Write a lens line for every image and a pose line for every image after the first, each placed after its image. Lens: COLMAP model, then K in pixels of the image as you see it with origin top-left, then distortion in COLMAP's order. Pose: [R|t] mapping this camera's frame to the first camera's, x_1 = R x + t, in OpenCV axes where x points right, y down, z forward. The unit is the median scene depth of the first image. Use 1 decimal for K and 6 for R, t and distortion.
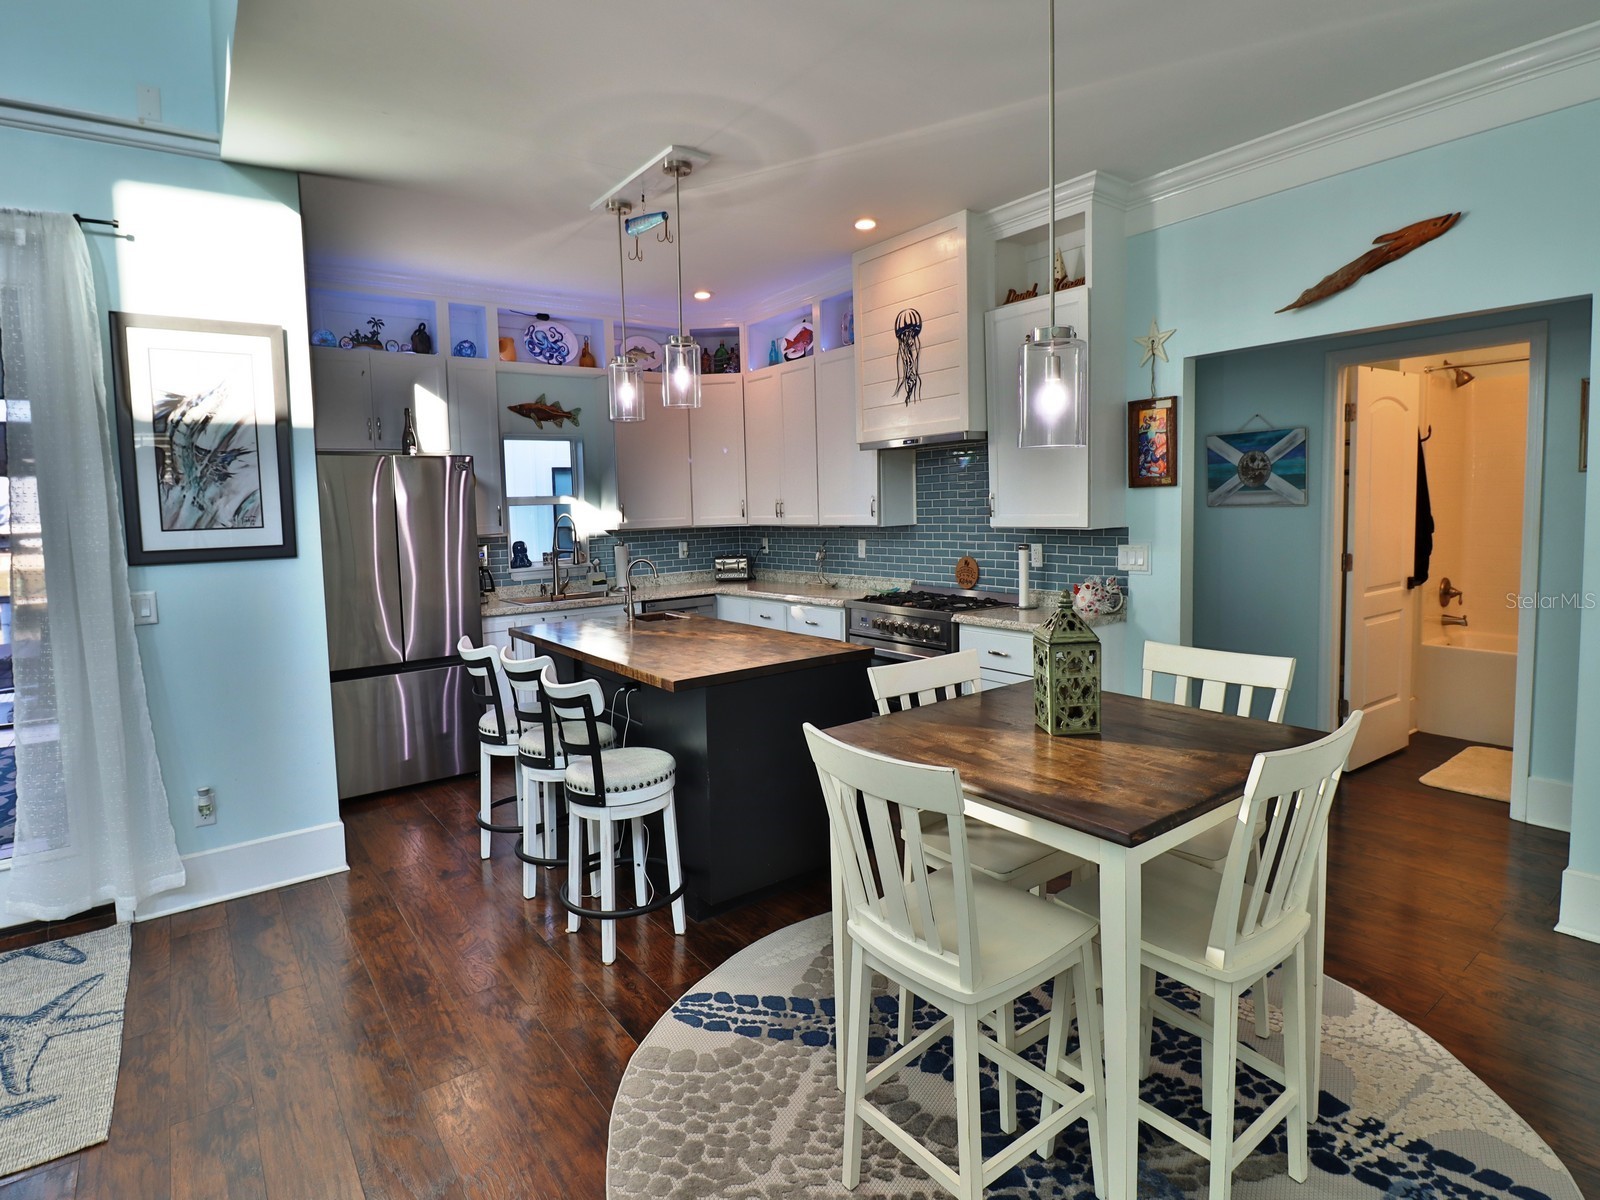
lens RADIAL K [[829.2, 0, 797.5], [0, 829.2, 561.1], [0, 0, 1]] dist [0.005099, -0.015194]
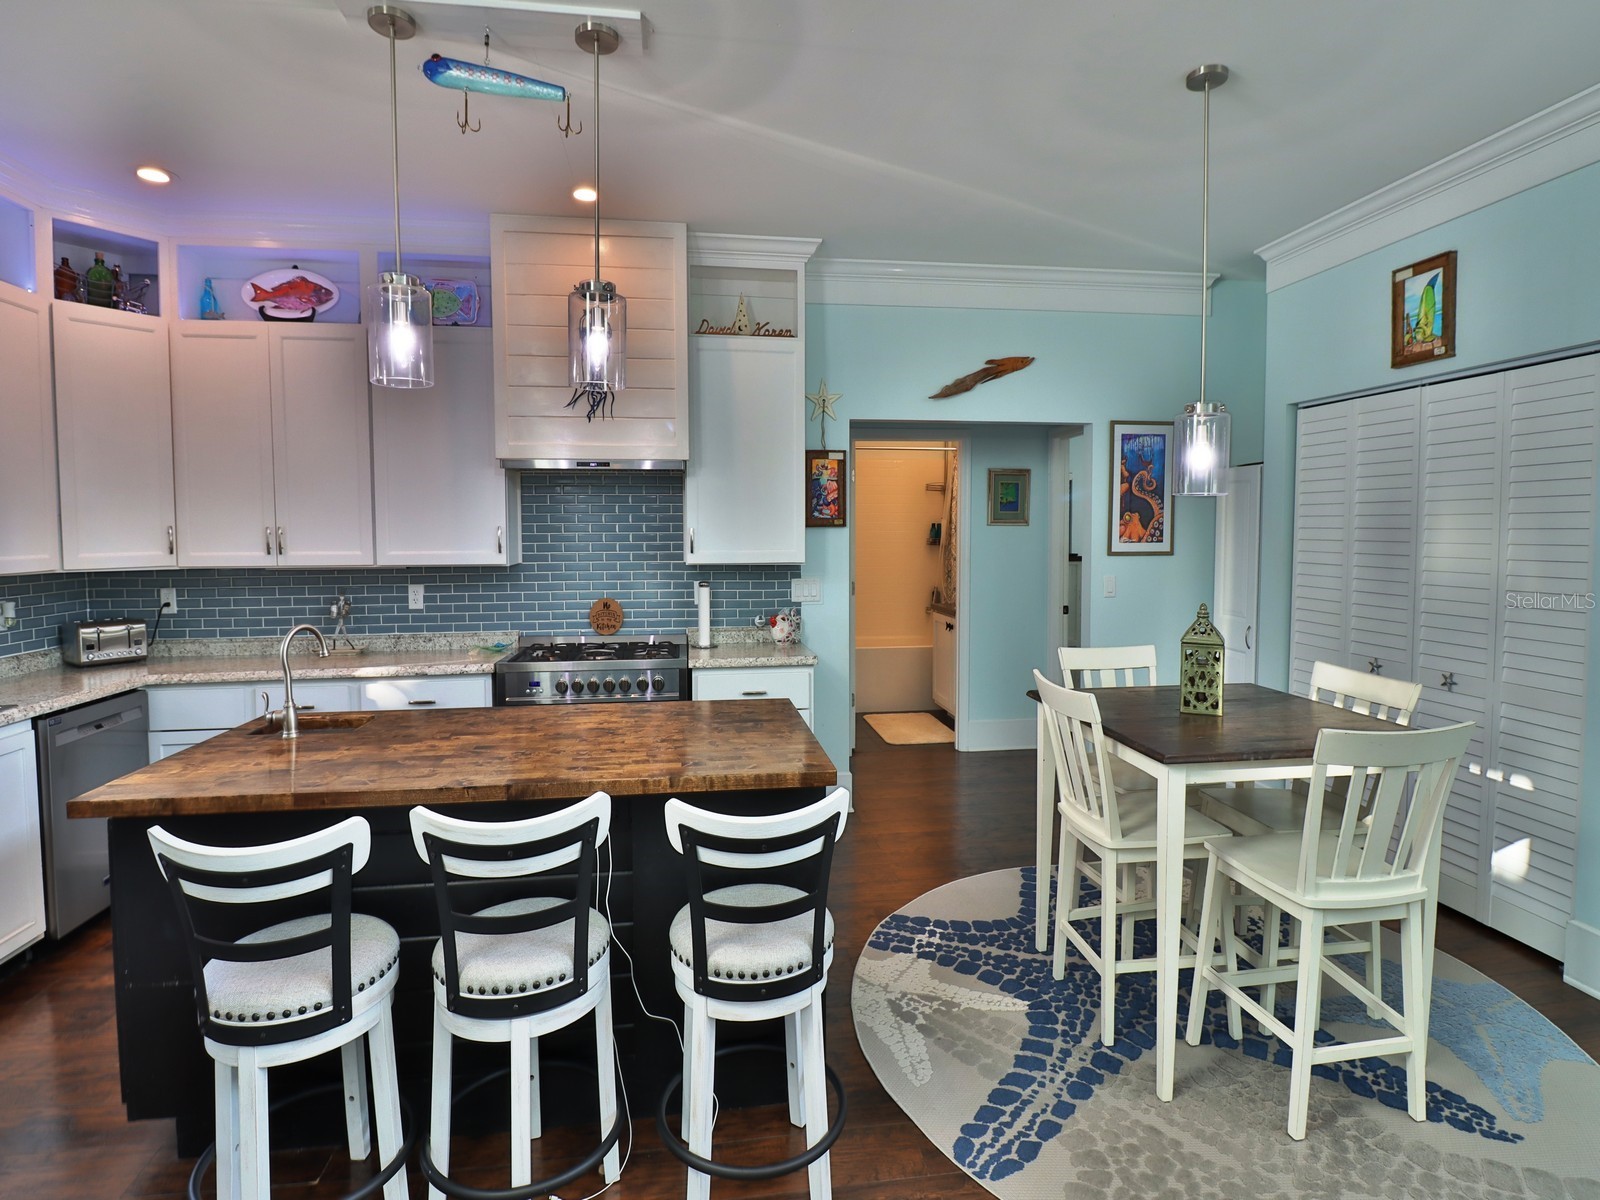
lens RADIAL K [[829.2, 0, 801.4], [0, 829.2, 567.8], [0, 0, 1]] dist [0.005099, -0.015194]
pose [[0.478564, -0.011332, 0.877979, -0.590644], [0.050750, 0.998602, -0.014774, -0.017844], [-0.876585, 0.051628, 0.478471, 0.485537]]
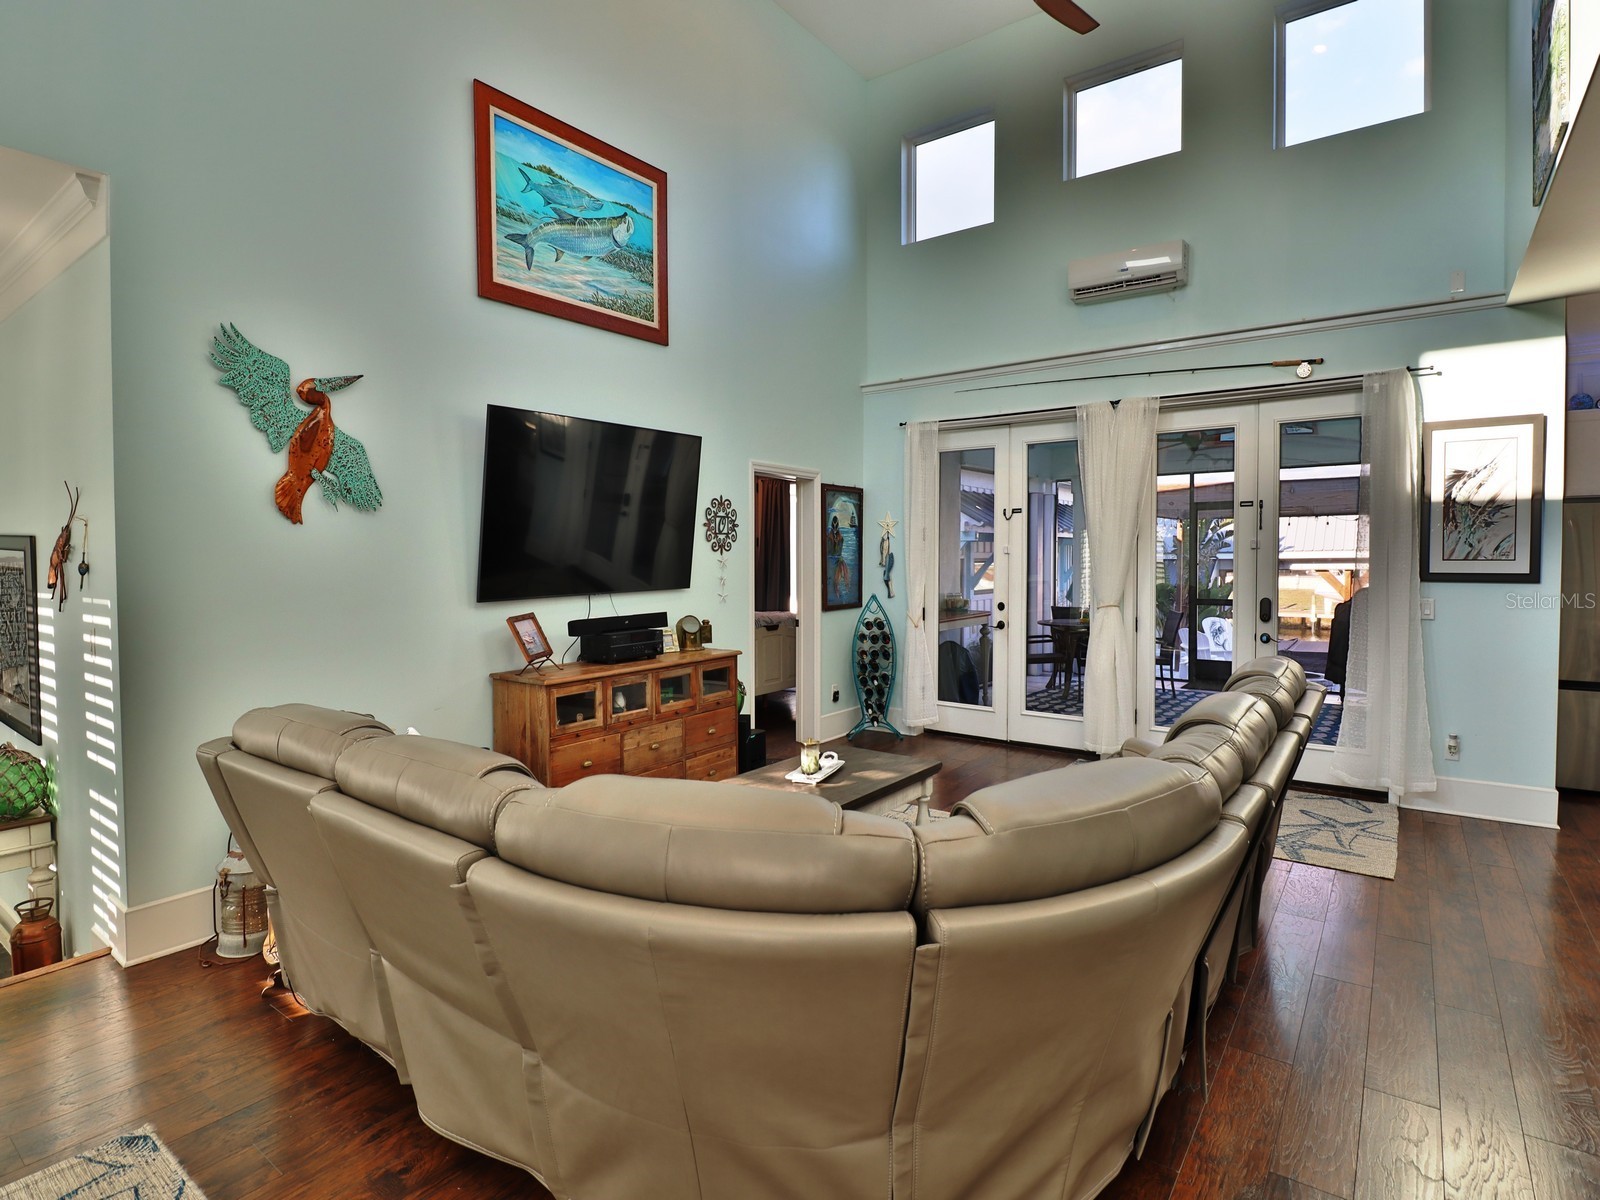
lens RADIAL K [[829.2, 0, 807.6], [0, 829.2, 579.3], [0, 0, 1]] dist [0.005099, -0.015194]
pose [[0.299478, 0.054725, -0.952532, 0.283203], [-0.070997, 0.996864, 0.034950, 0.023775], [0.951458, 0.057160, 0.302424, -0.482332]]
